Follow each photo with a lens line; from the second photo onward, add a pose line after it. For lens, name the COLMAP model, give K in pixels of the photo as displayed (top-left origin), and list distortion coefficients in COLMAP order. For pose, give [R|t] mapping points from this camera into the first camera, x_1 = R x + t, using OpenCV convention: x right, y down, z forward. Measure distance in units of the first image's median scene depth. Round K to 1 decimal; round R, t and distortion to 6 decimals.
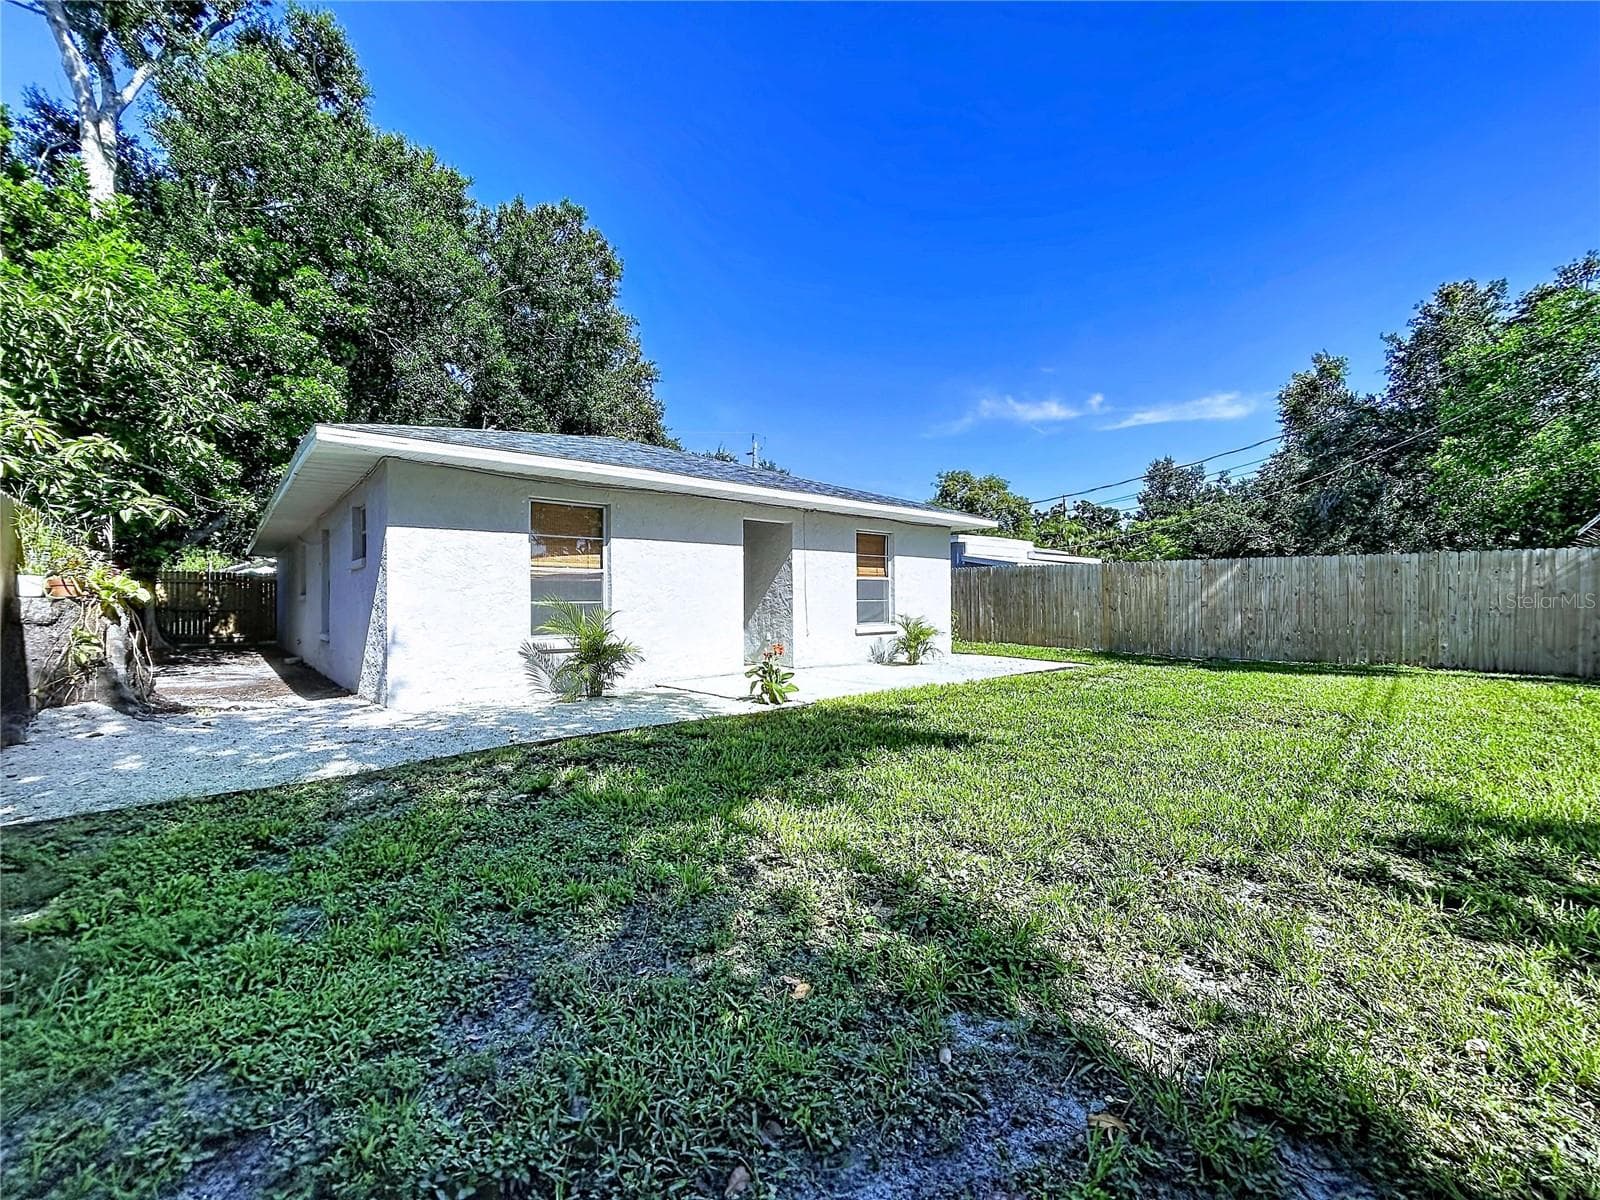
lens RADIAL K [[650.9, 0, 801.8], [0, 650.9, 595.9], [0, 0, 1]] dist [0.000095, -0.000076]
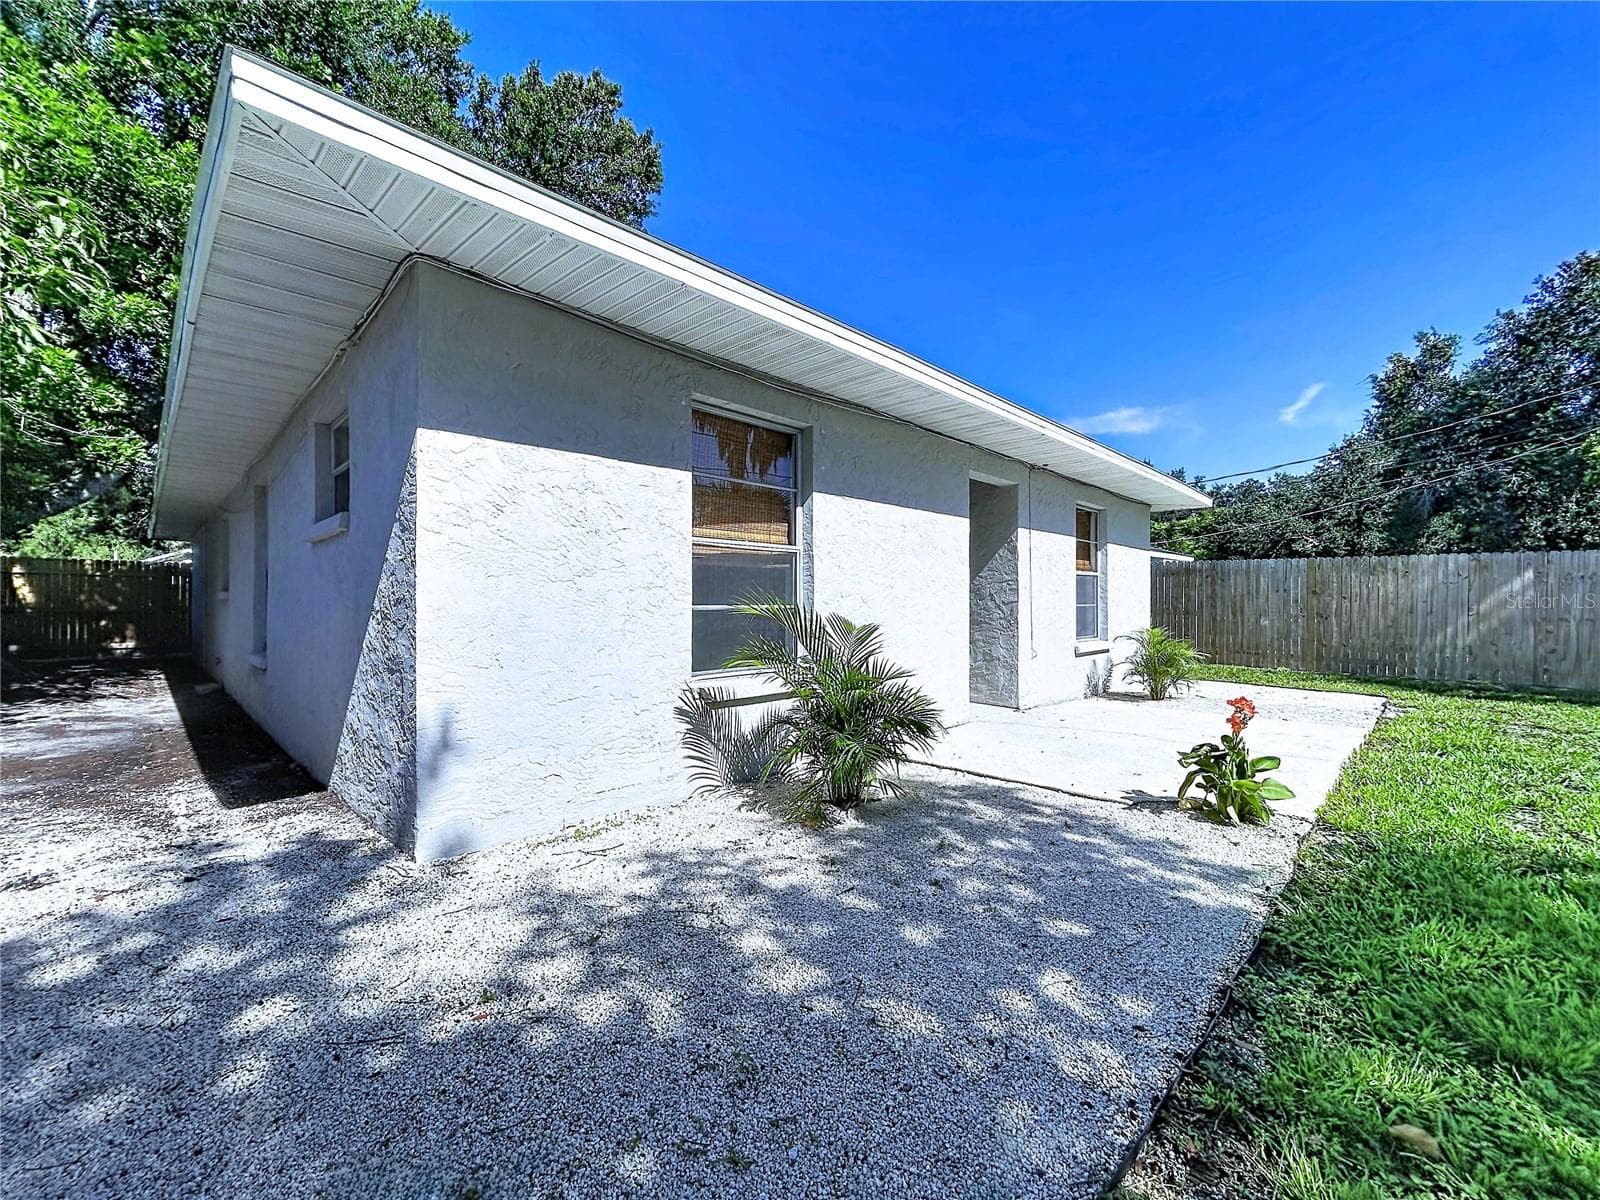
lens RADIAL K [[640.6, 0, 800.0], [0, 640.6, 600.0], [0, 0, 1]] dist [0.016930, -0.008284]
pose [[0.997884, 0.006599, 0.064680, -0.242337], [-0.006820, 0.999972, 0.003194, 0.001705], [-0.064657, -0.003628, 0.997901, 0.331191]]
